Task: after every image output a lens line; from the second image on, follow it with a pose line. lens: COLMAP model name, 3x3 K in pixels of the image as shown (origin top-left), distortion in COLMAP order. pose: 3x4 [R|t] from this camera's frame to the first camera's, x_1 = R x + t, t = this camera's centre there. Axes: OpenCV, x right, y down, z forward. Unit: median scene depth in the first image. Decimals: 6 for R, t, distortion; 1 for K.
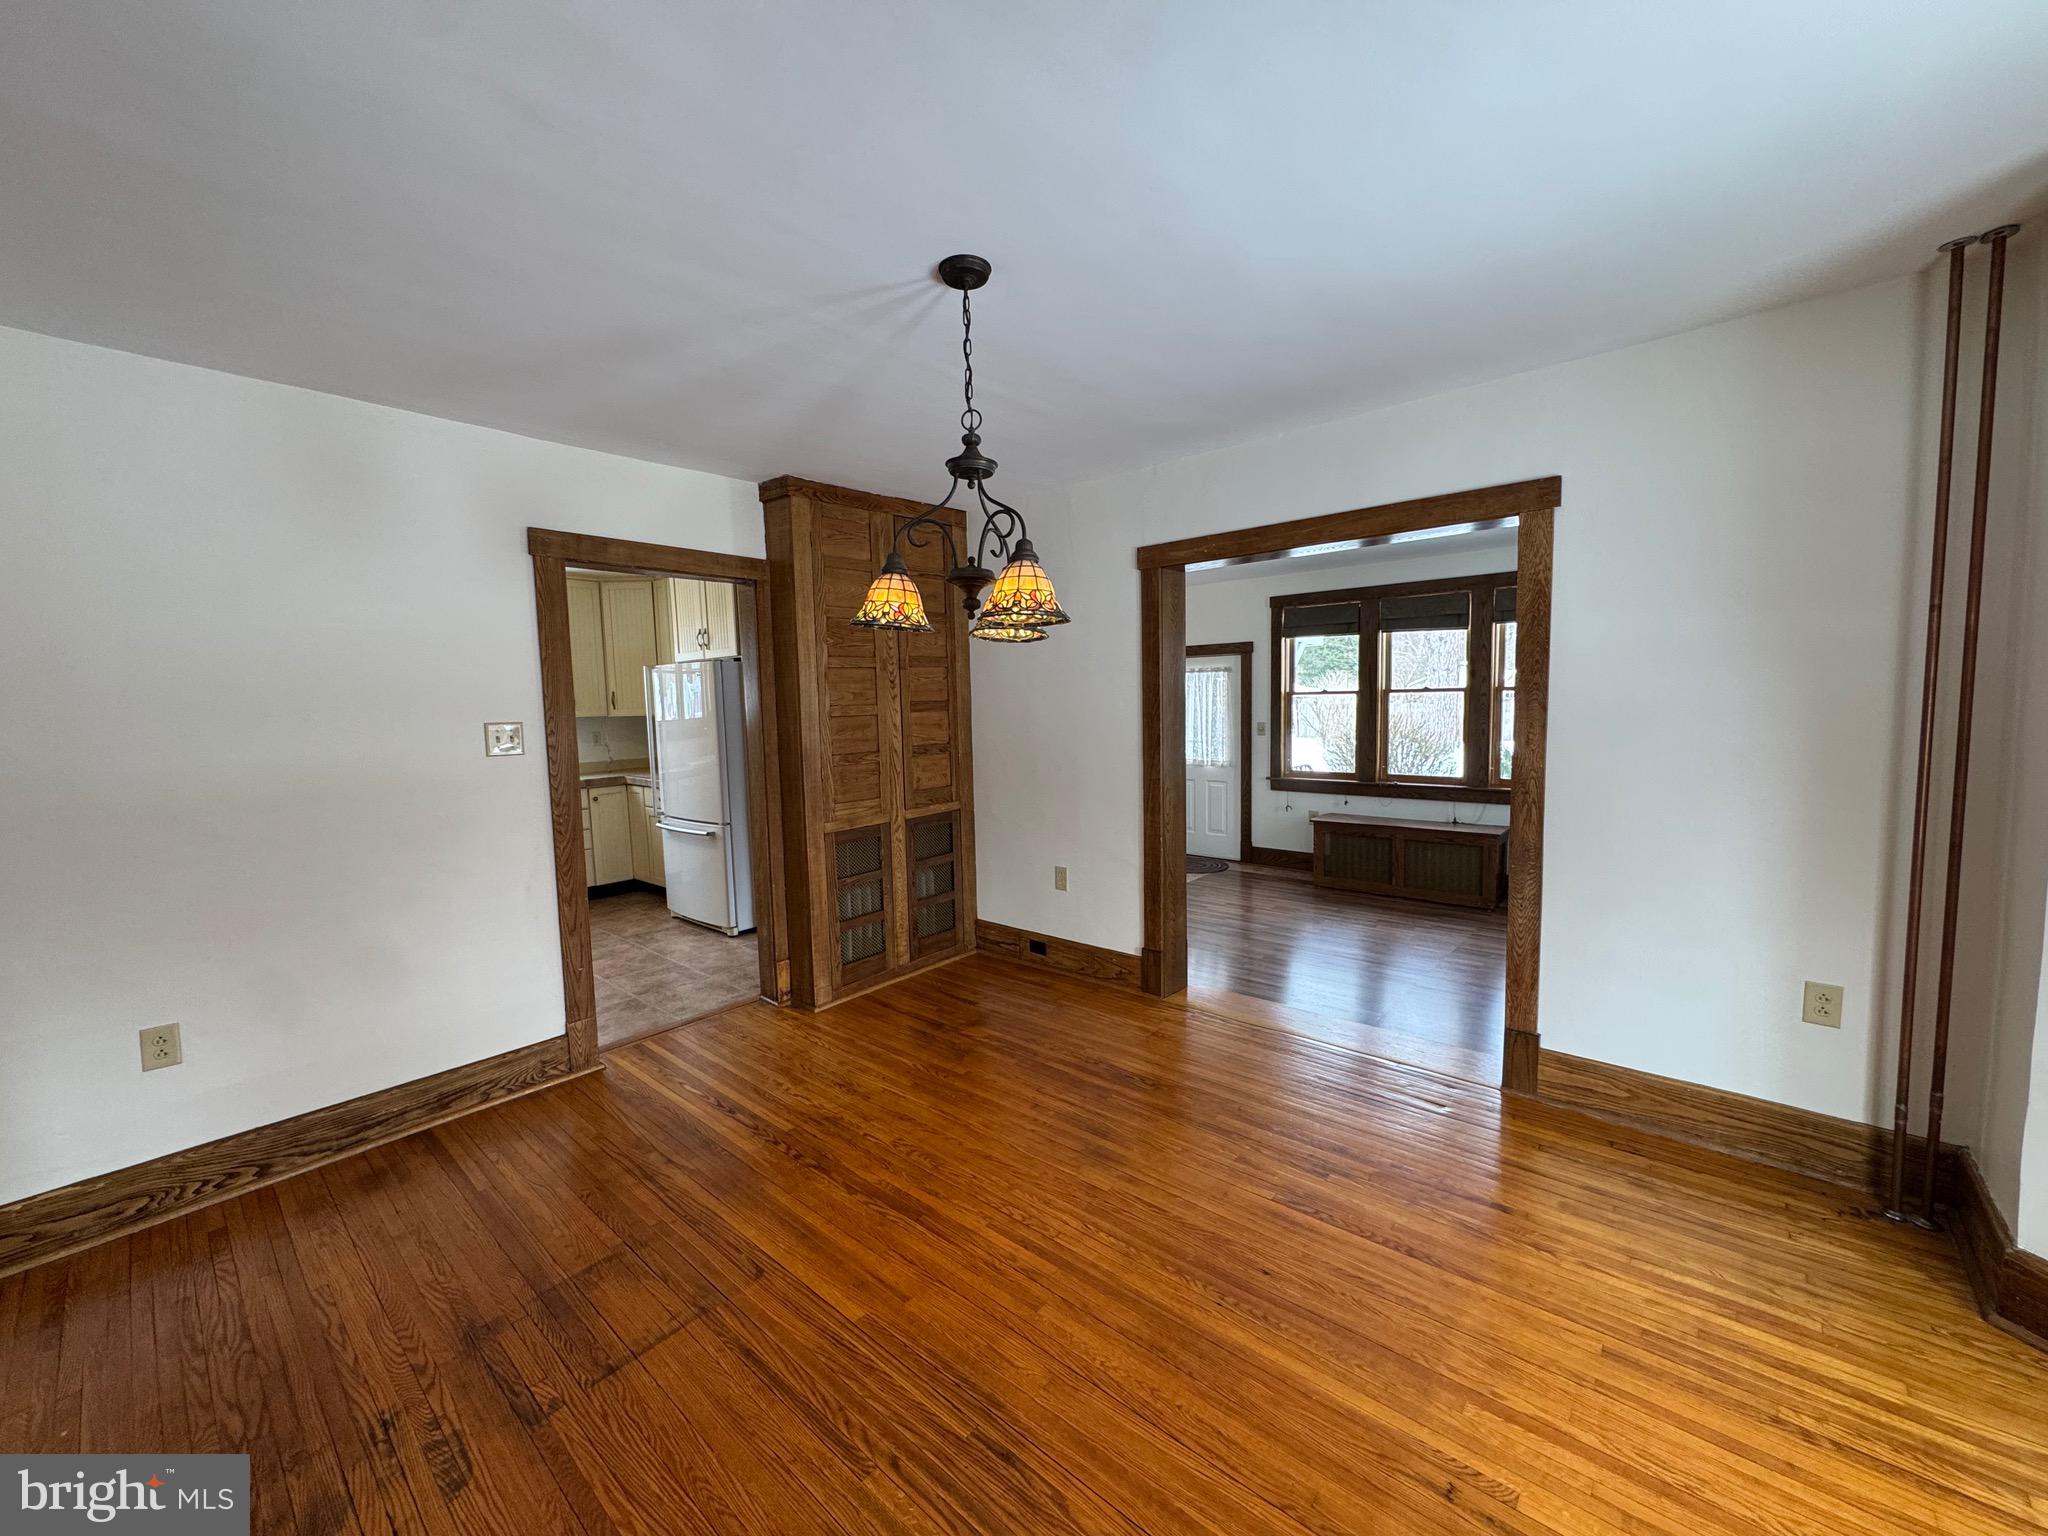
lens RADIAL K [[819.4, 0, 1021.6], [0, 819.4, 766.9], [0, 0, 1]] dist [-0.001056, 0.000809]
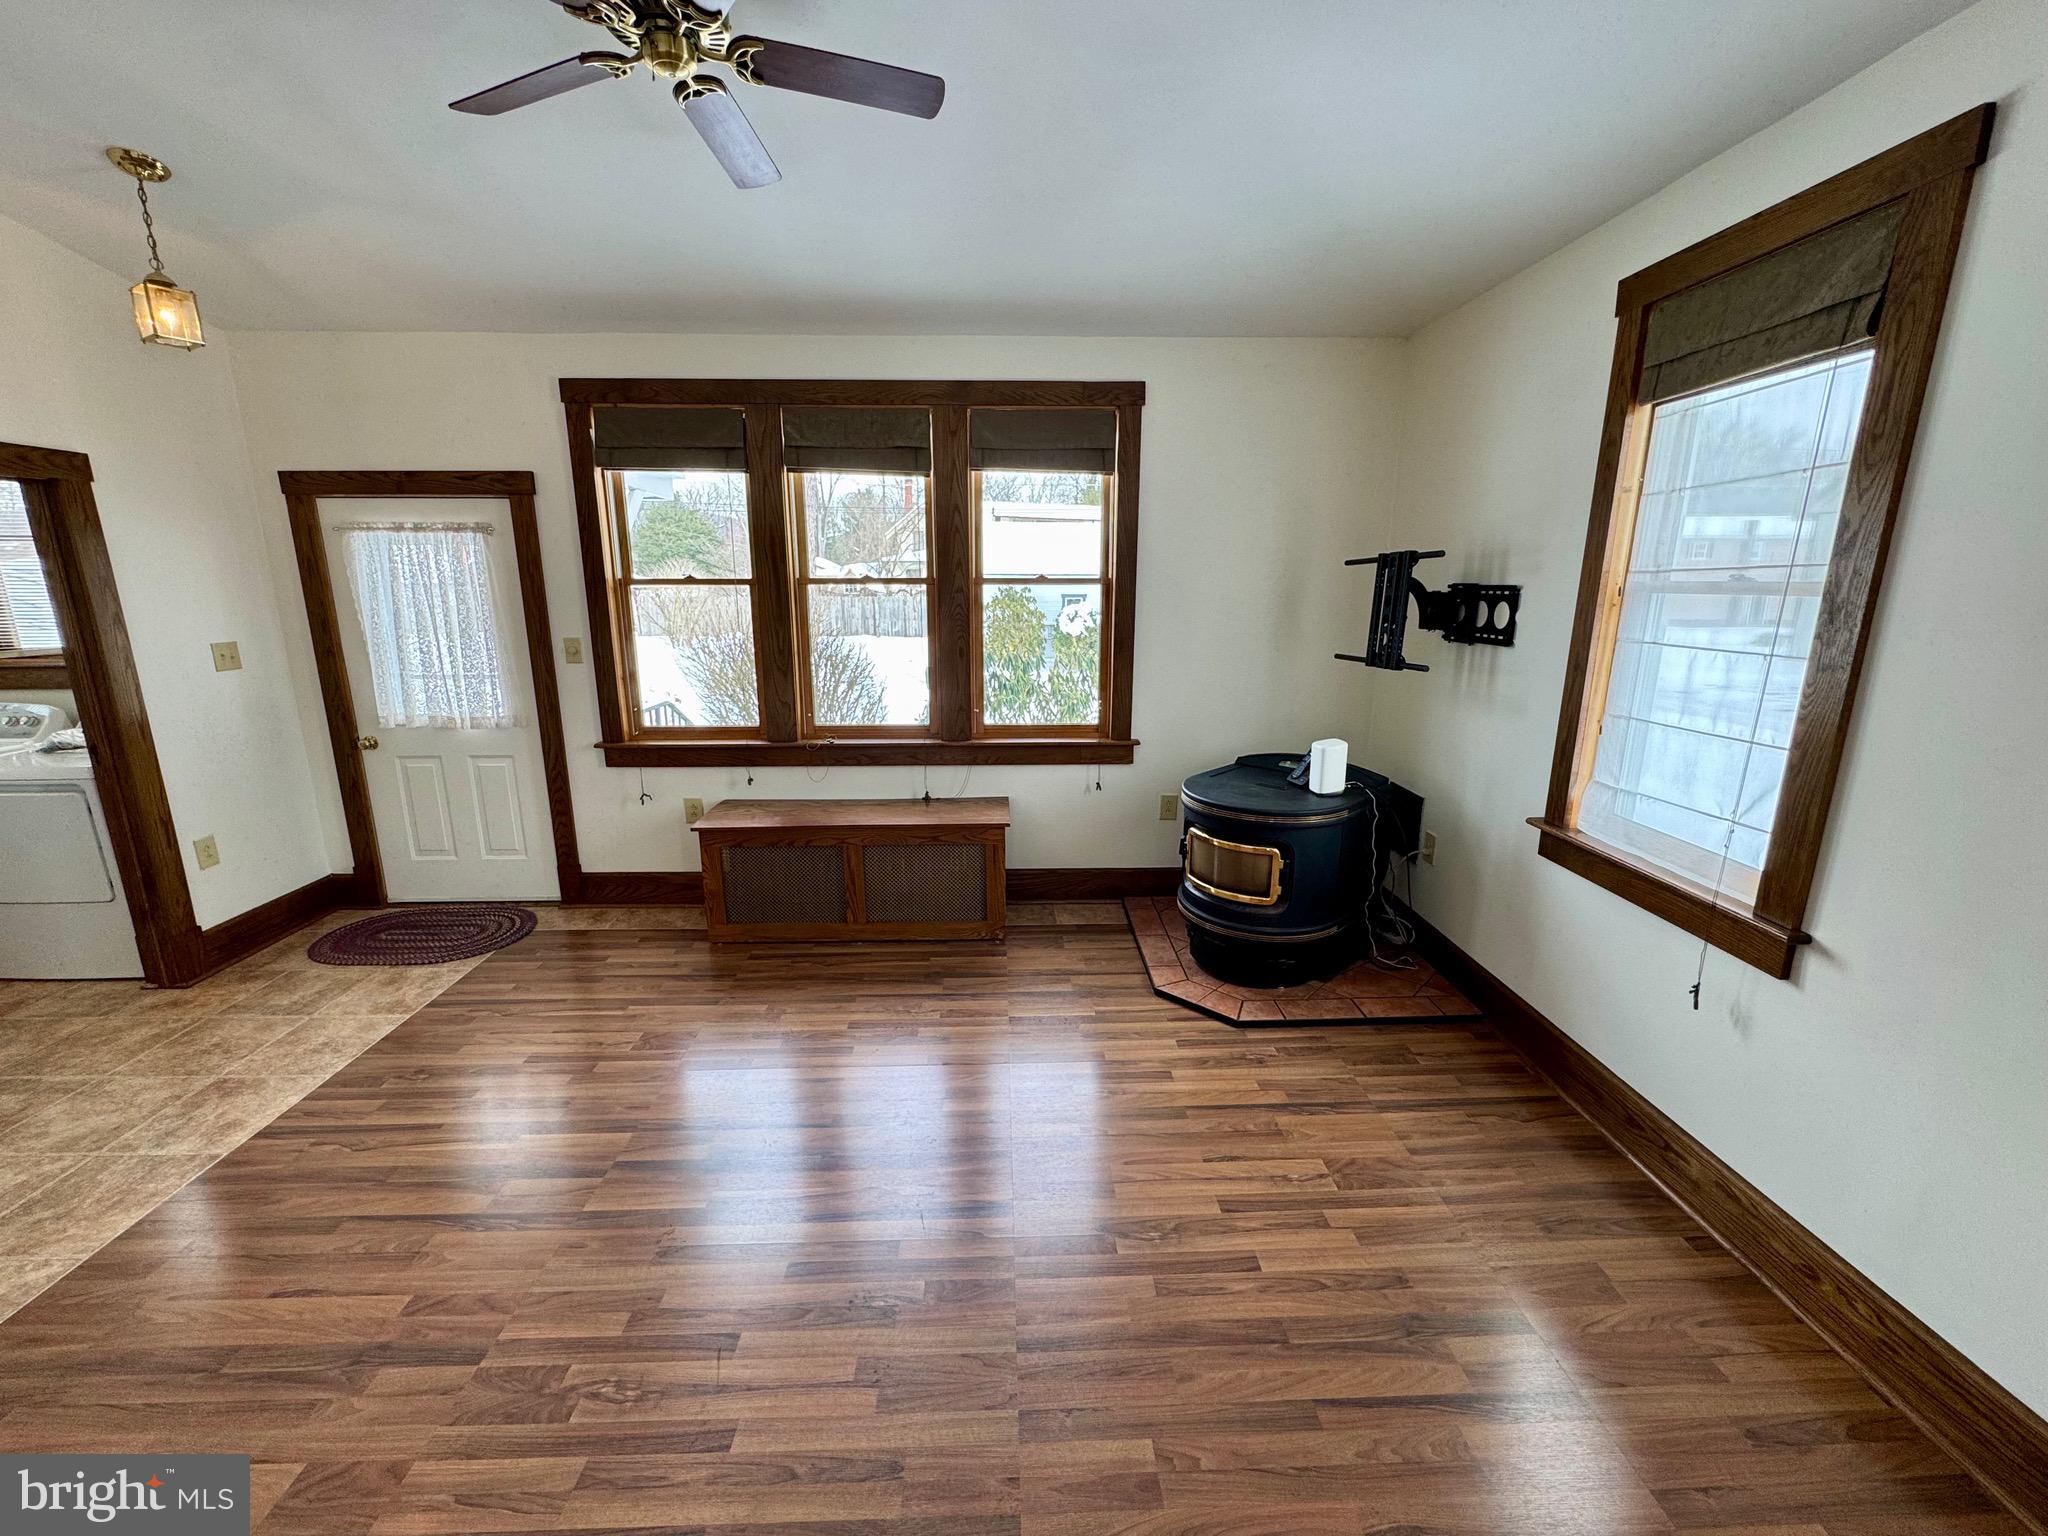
lens RADIAL K [[819.4, 0, 1020.8], [0, 819.4, 768.1], [0, 0, 1]] dist [-0.001056, 0.000809]
pose [[0.727685, -0.130562, 0.673370, 0.141539], [0.041908, 0.988345, 0.146346, -0.036920], [-0.684630, -0.078275, 0.724676, 0.429823]]
